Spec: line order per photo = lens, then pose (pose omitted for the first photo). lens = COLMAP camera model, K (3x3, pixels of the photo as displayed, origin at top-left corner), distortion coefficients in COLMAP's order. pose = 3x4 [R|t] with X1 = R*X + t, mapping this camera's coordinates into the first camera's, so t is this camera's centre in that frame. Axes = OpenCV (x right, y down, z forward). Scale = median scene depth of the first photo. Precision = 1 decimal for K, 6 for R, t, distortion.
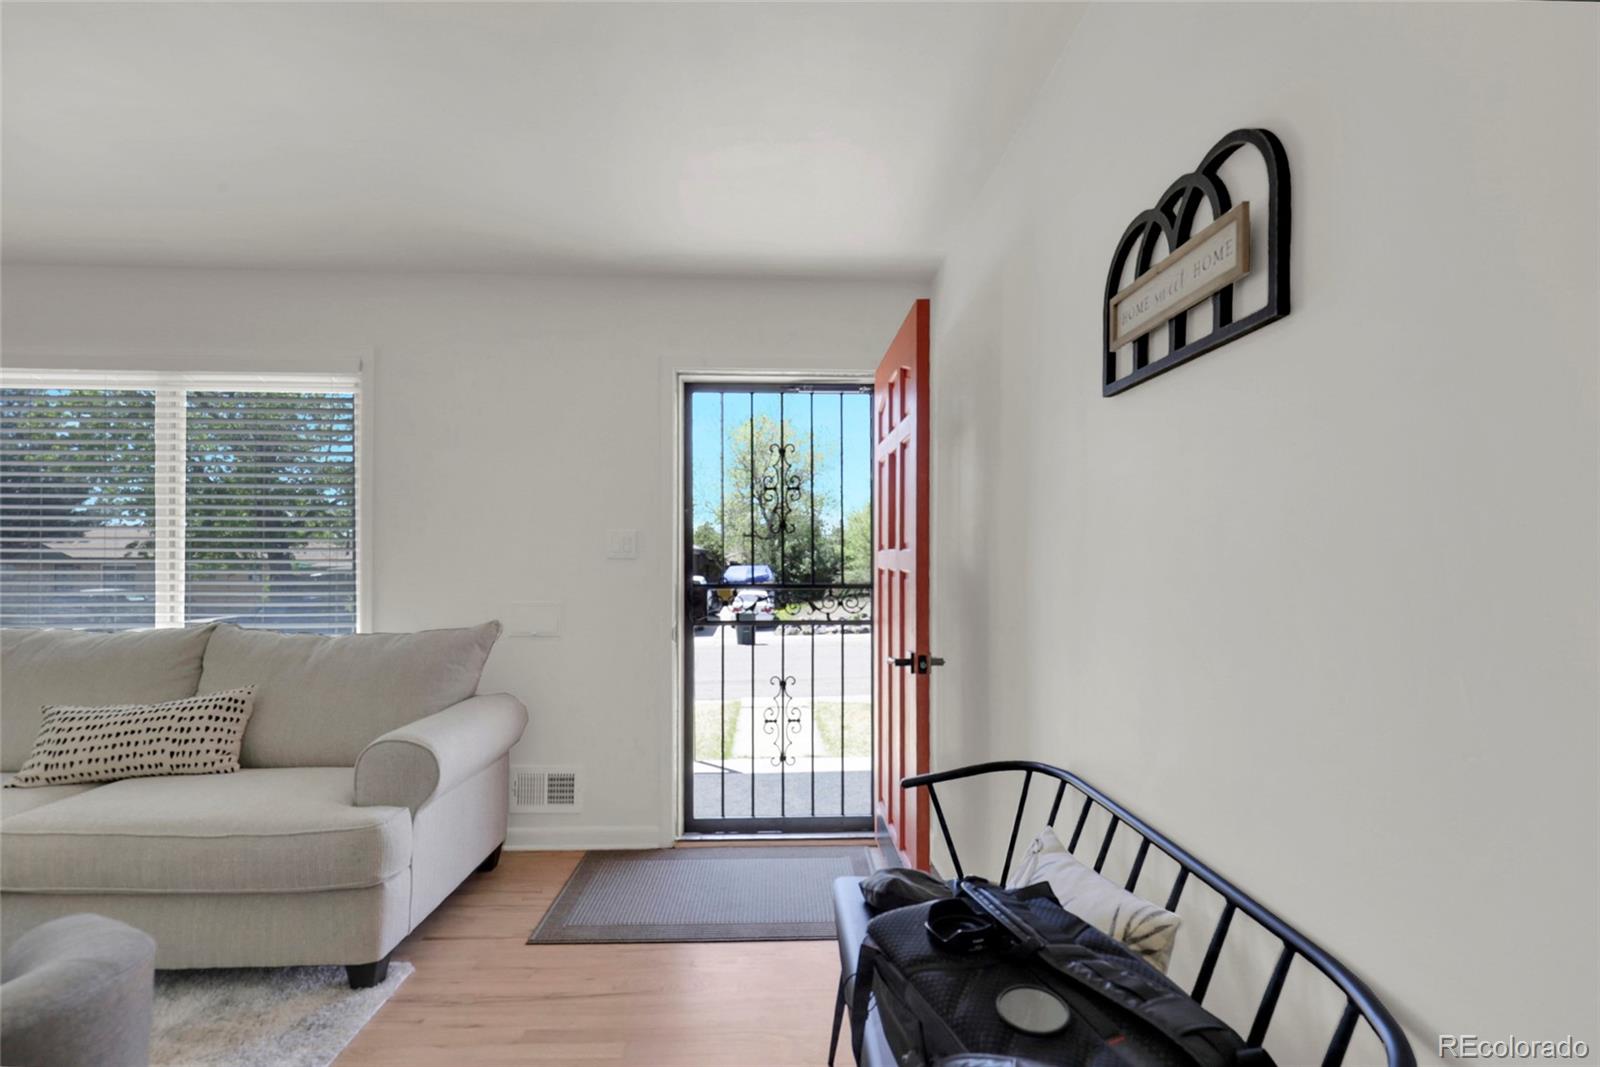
lens RADIAL K [[746.3, 0, 807.5], [0, 746.3, 566.4], [0, 0, 1]] dist [-0.000060, -0.000081]
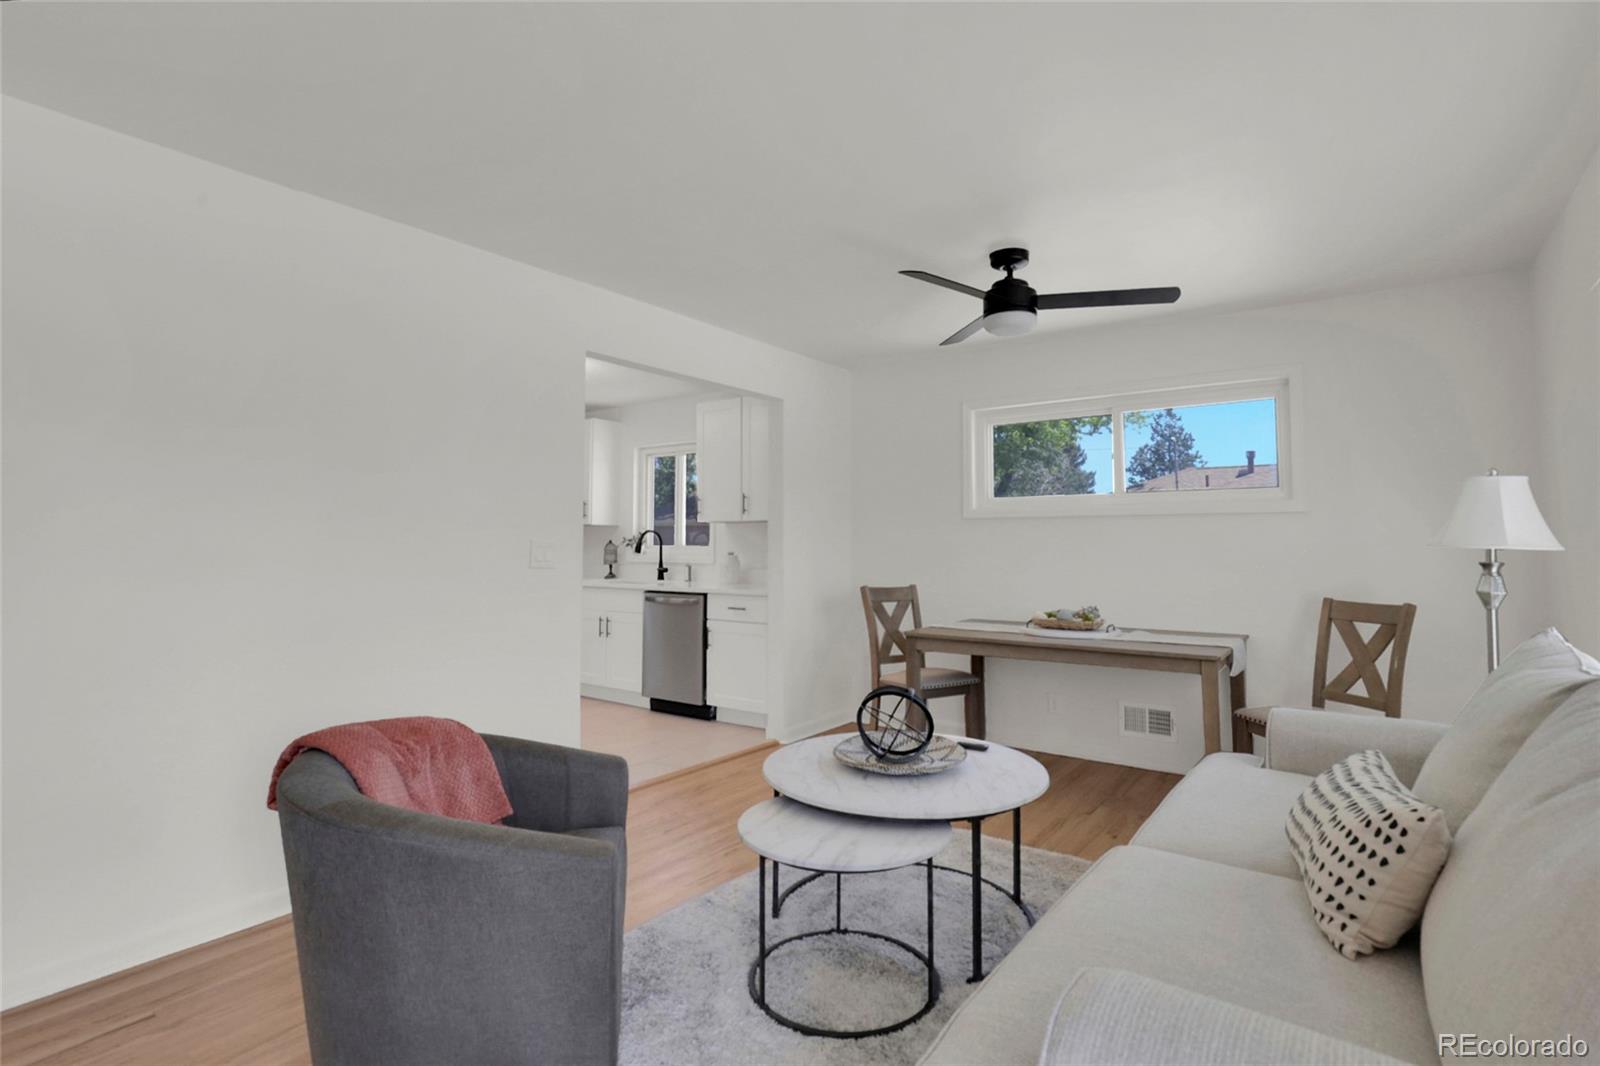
lens RADIAL K [[764.5, 0, 807.1], [0, 764.5, 506.0], [0, 0, 1]] dist [-0.000248, 0.000023]
pose [[-0.613445, -0.038705, -0.788789, -0.094680], [-0.009235, 0.999082, -0.041842, -0.007039], [0.789684, -0.018383, -0.613239, 0.862448]]
